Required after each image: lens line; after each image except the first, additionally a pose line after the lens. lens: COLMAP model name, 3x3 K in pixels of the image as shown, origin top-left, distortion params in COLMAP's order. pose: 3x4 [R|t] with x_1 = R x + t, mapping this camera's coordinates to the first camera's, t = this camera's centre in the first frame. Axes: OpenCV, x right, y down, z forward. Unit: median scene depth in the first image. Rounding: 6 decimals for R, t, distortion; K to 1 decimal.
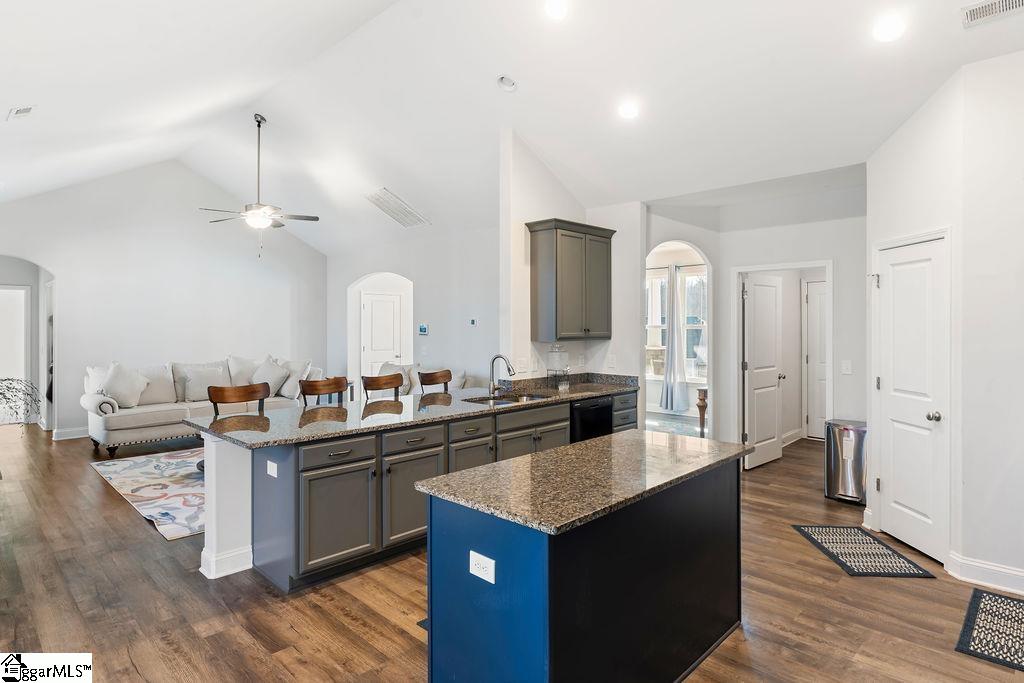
lens RADIAL K [[563.0, 0, 514.3], [0, 563.0, 327.1], [0, 0, 1]] dist [-0.002496, 0.004004]
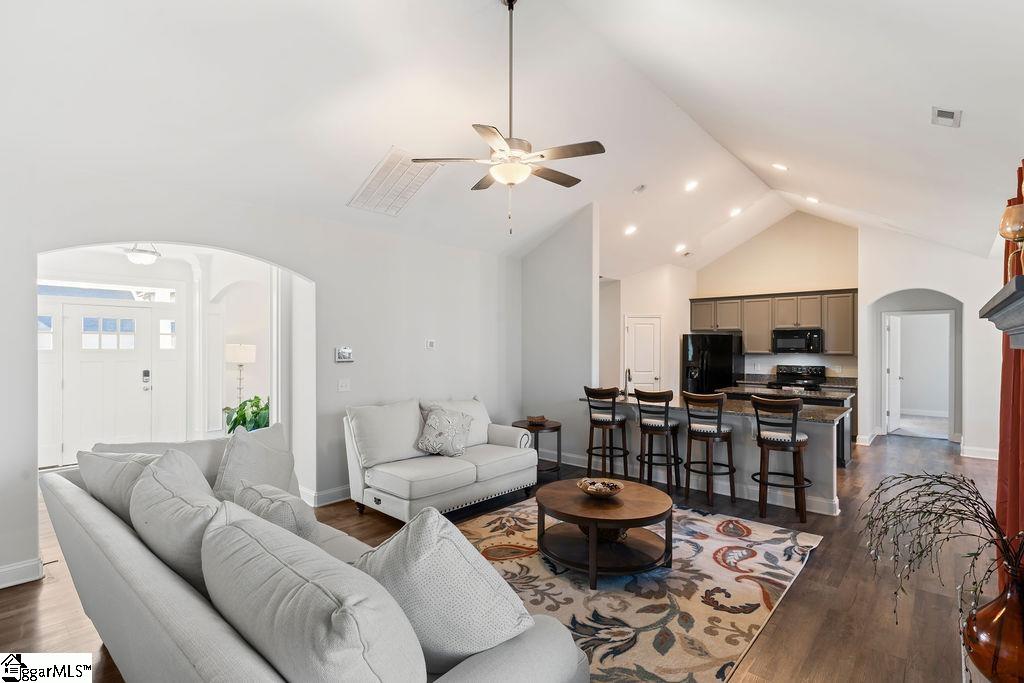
lens RADIAL K [[493.6, 0, 508.3], [0, 493.6, 346.5], [0, 0, 1]] dist [-0.000067, 0.000891]
pose [[-0.047716, -0.003687, 0.998854, -0.938480], [0.004553, 0.999982, 0.003909, -0.008977], [-0.998851, 0.004734, -0.047698, 0.998005]]
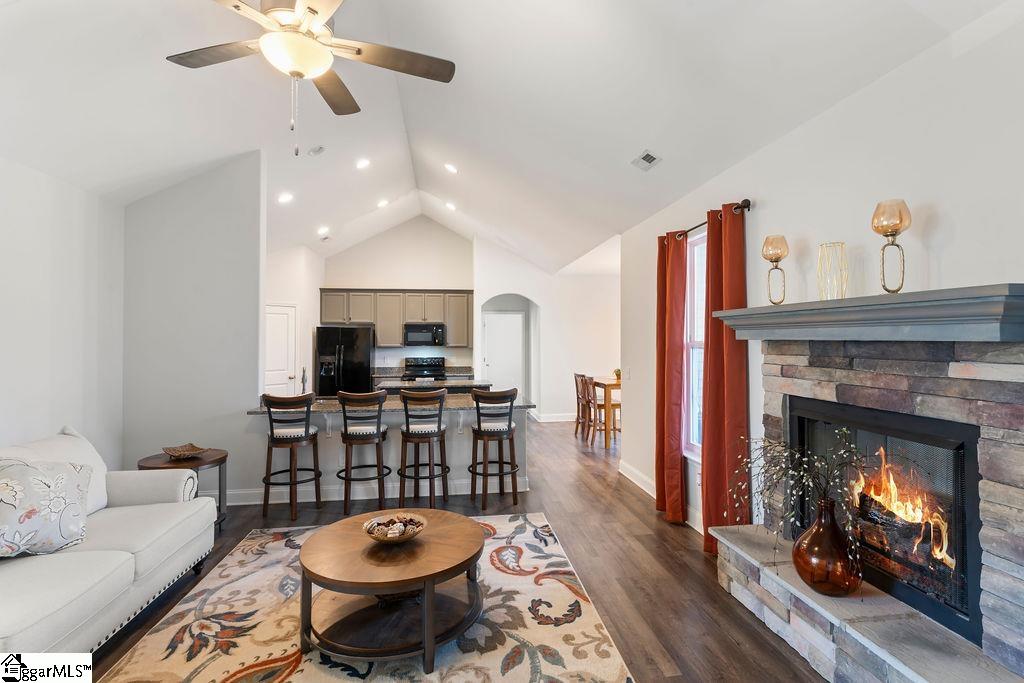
lens RADIAL K [[493.6, 0, 515.9], [0, 493.6, 331.9], [0, 0, 1]] dist [-0.000067, 0.000891]
pose [[-0.797309, 0.009517, 0.603497, -0.730919], [0.004269, 0.999940, -0.010129, -0.007841], [-0.603557, -0.005499, -0.797301, 1.132950]]
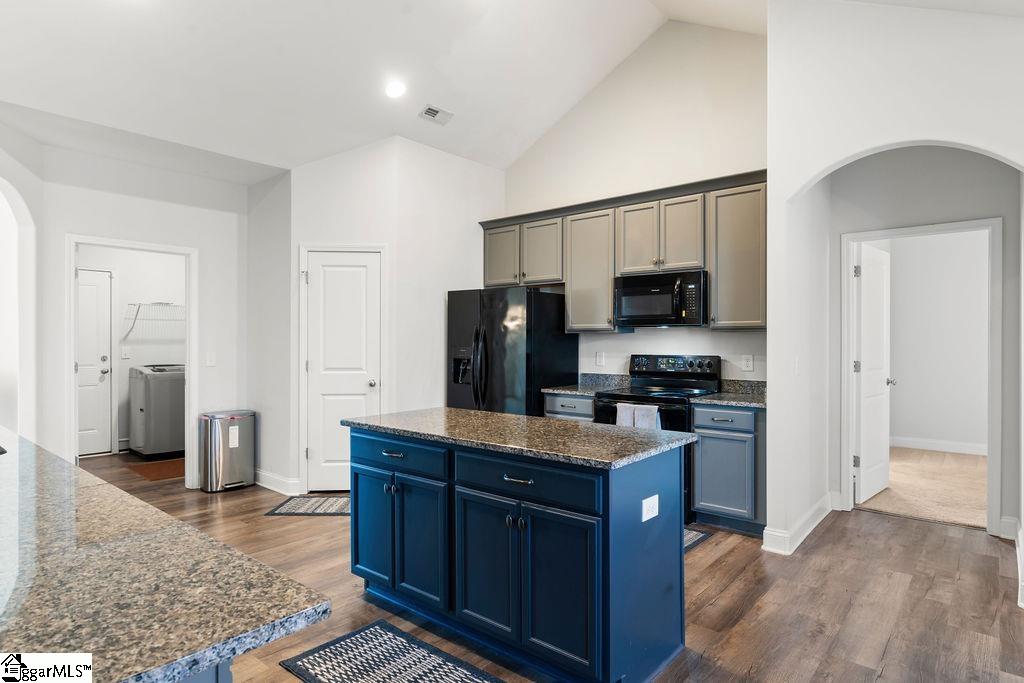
lens RADIAL K [[563.0, 0, 520.9], [0, 563.0, 343.7], [0, 0, 1]] dist [-0.002496, 0.004004]
pose [[-0.076688, -0.008191, 0.997022, -0.337382], [0.005972, 0.999945, 0.008675, 0.029151], [-0.997037, 0.006620, -0.076634, 0.400801]]
